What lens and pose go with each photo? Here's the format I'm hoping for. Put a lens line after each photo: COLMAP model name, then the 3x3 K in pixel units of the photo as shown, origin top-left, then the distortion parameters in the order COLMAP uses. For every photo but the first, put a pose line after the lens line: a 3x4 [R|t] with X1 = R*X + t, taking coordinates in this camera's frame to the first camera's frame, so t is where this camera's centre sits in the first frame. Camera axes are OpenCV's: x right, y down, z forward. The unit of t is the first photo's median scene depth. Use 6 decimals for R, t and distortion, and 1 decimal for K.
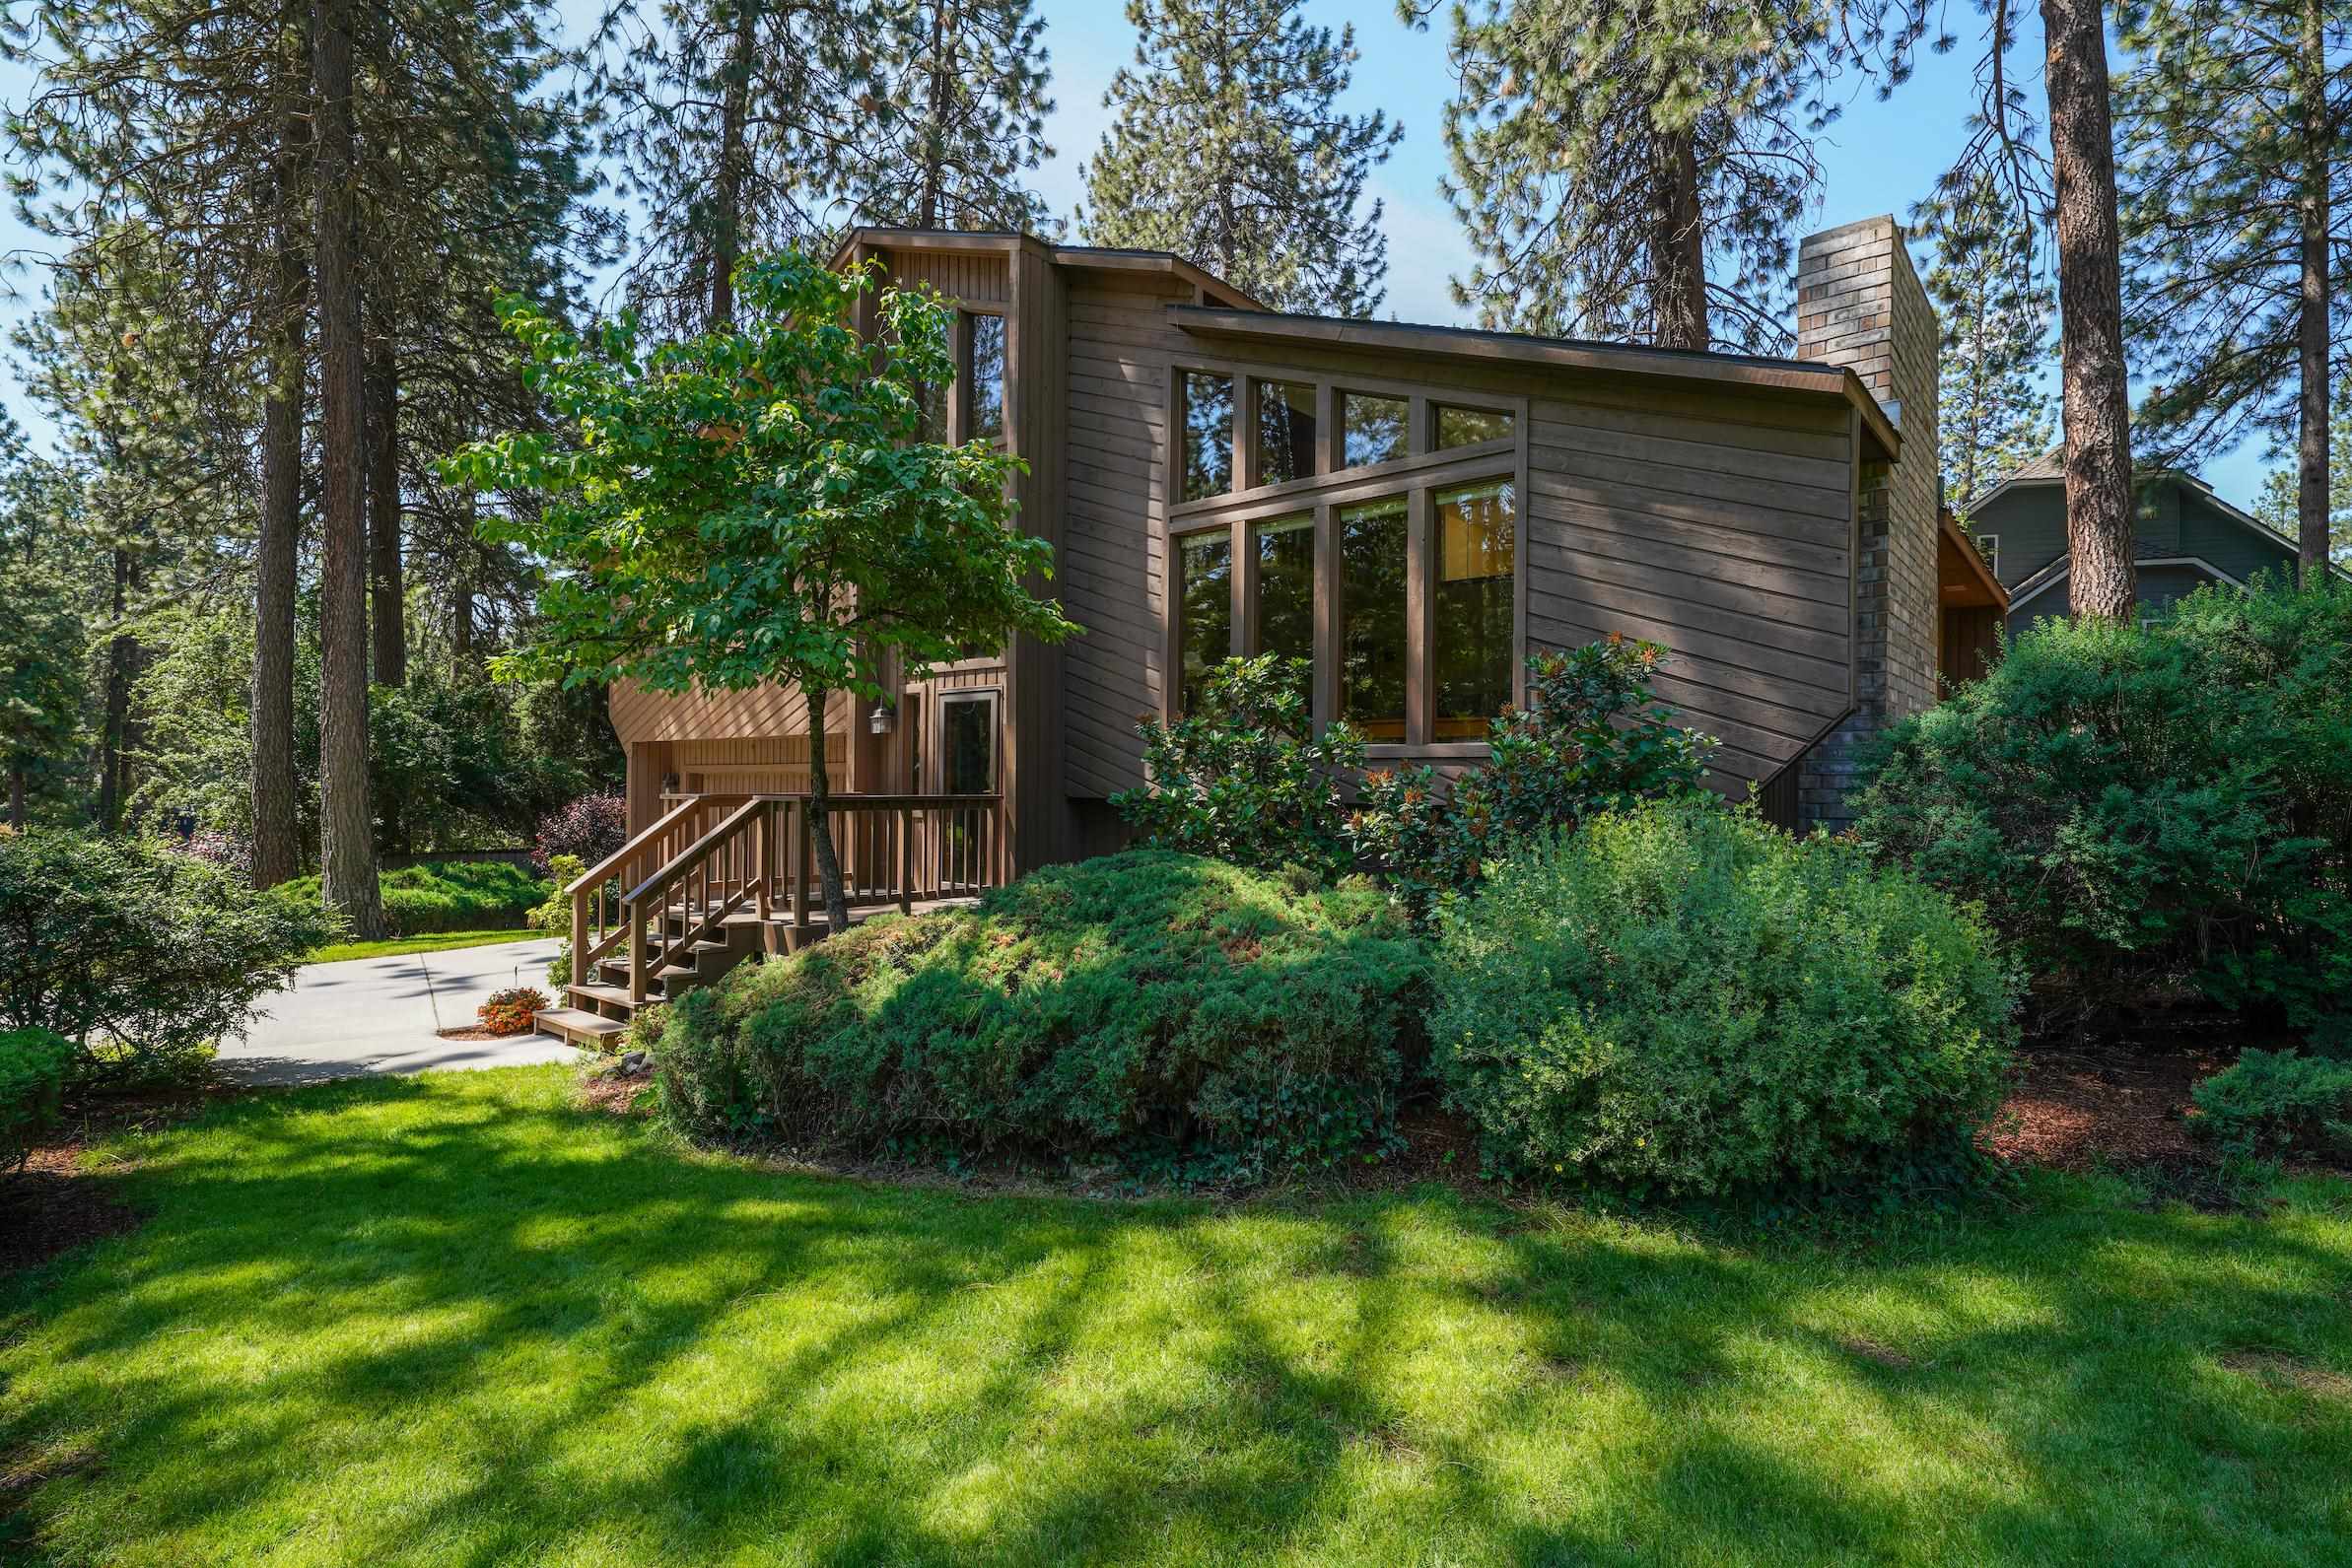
lens RADIAL K [[1144.4, 0, 1175.3], [0, 1144.4, 785.9], [0, 0, 1]] dist [0.002700, 0.000448]
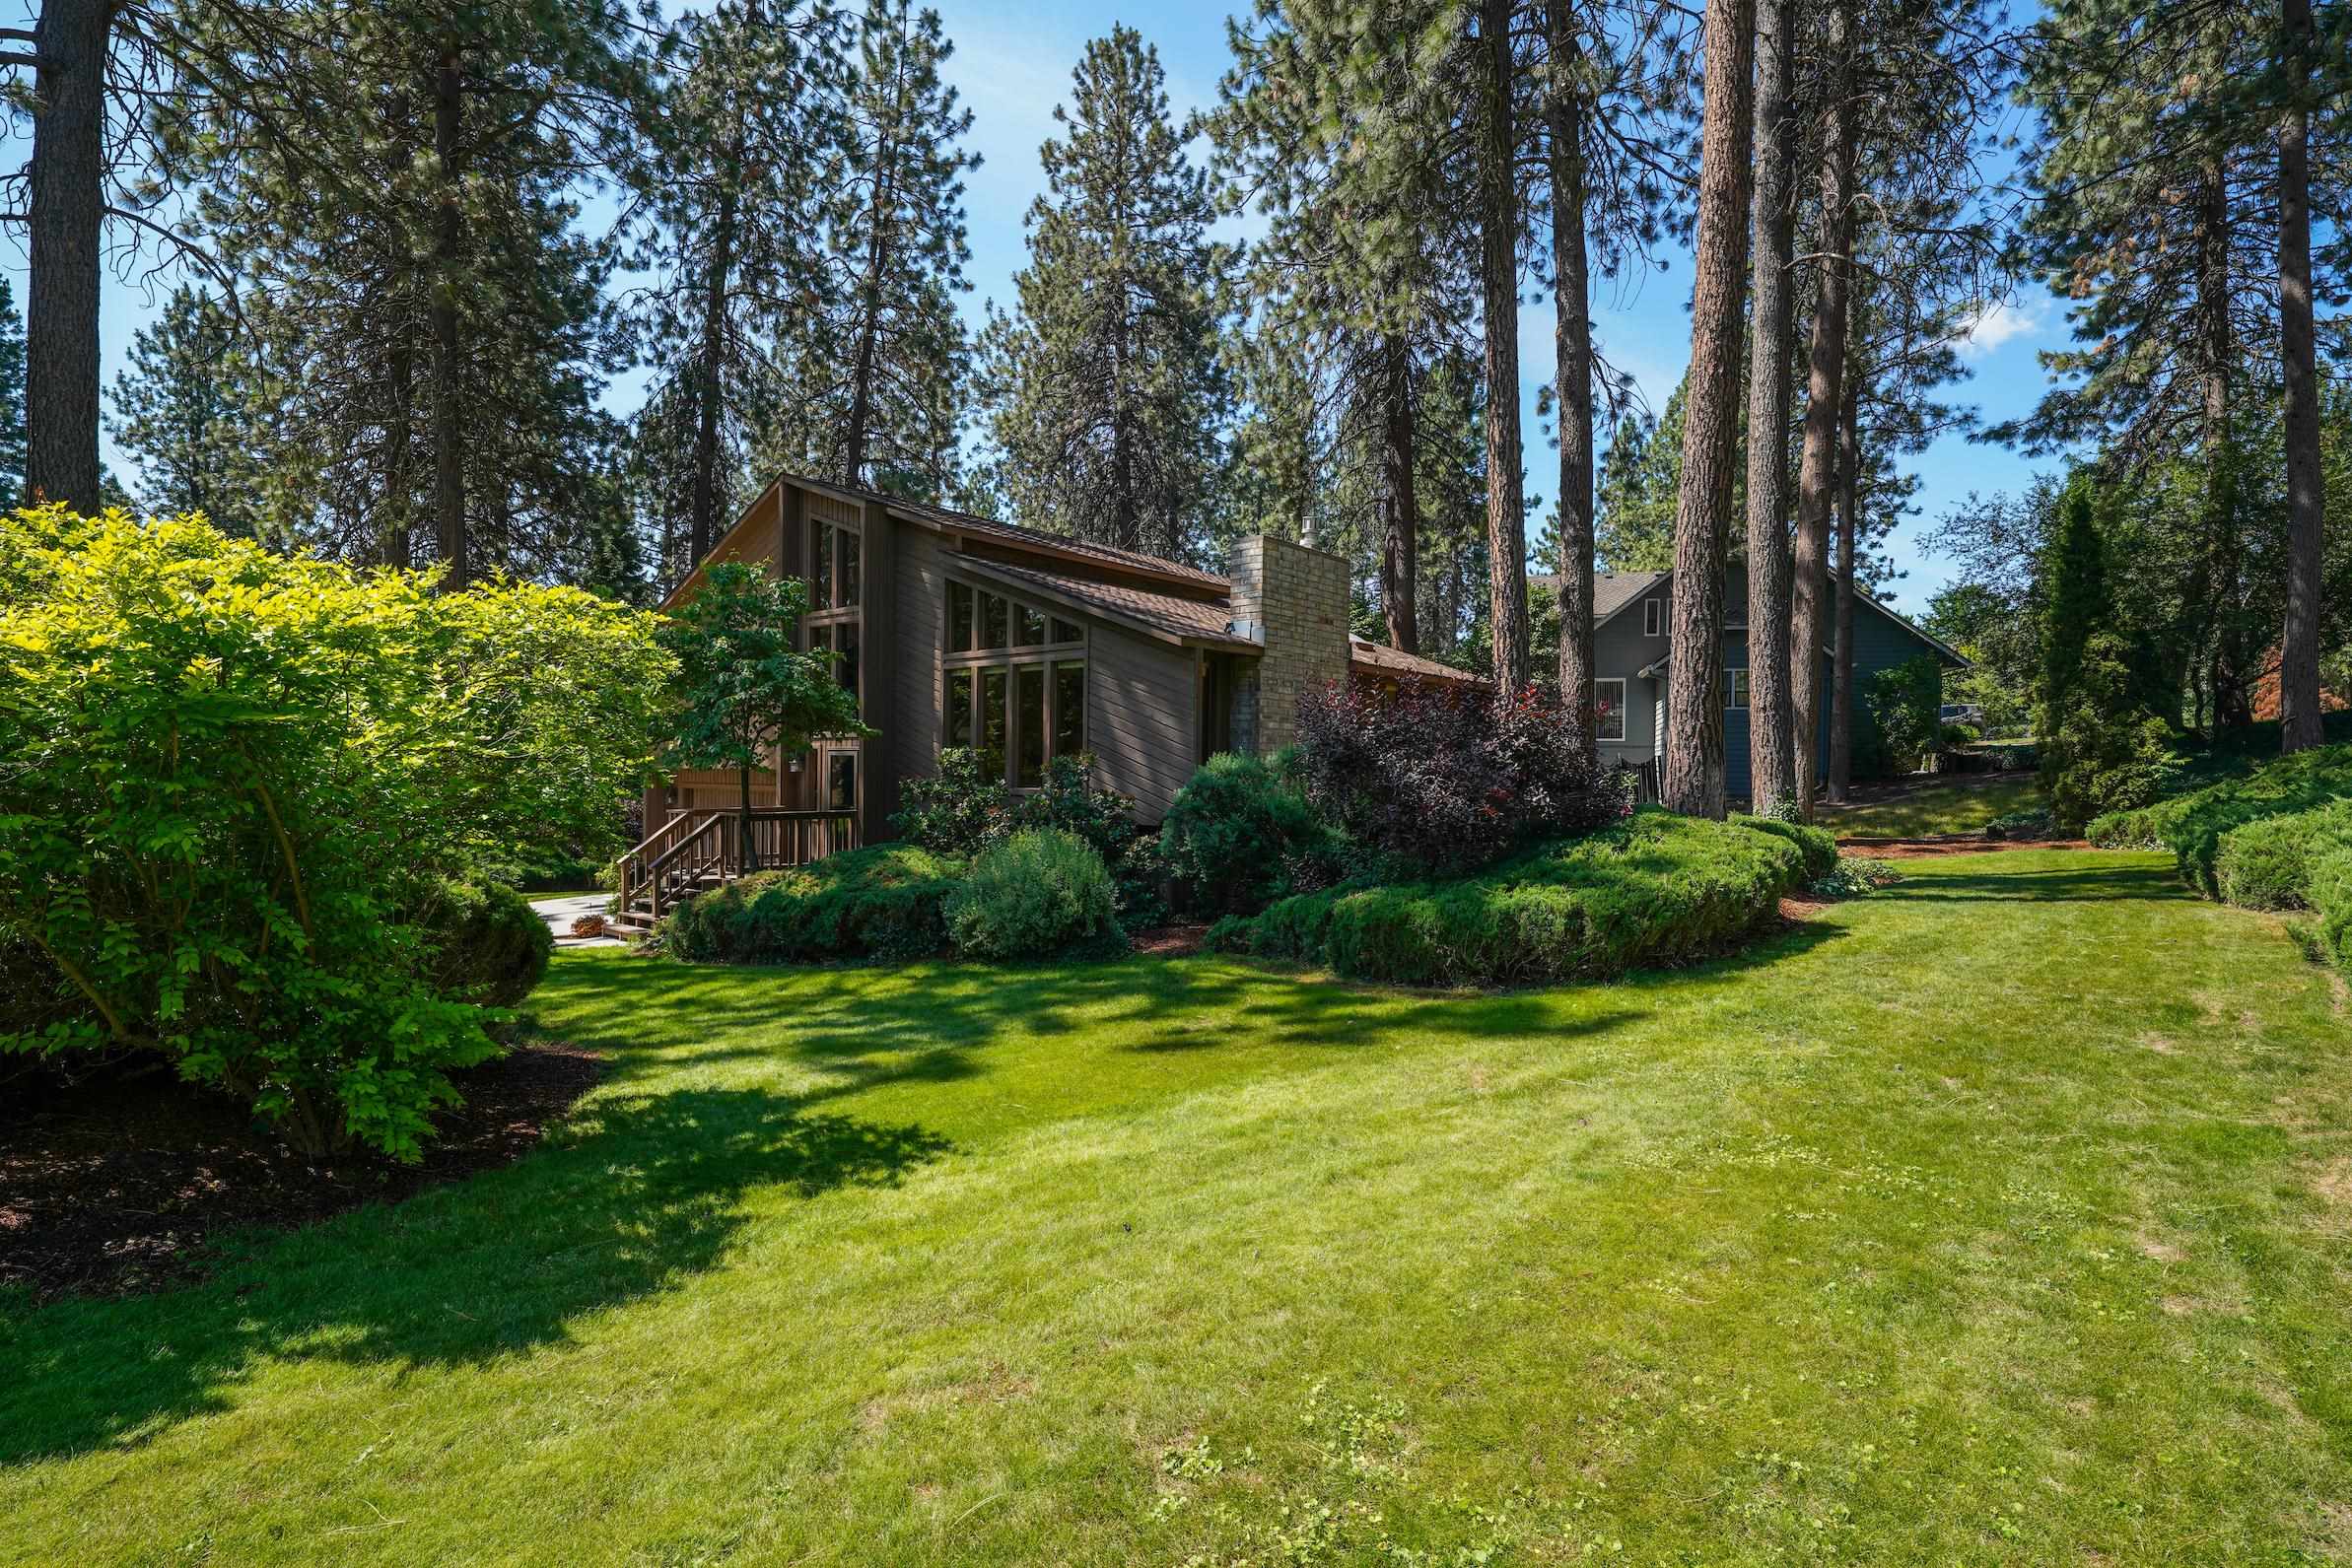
lens RADIAL K [[1144.4, 0, 1177.1], [0, 1144.4, 782.6], [0, 0, 1]] dist [0.002700, 0.000448]
pose [[0.999999, 0.000878, 0.001284, 0.322360], [-0.000894, 0.999926, 0.012117, -0.053759], [-0.001273, -0.012118, 0.999926, -0.735713]]
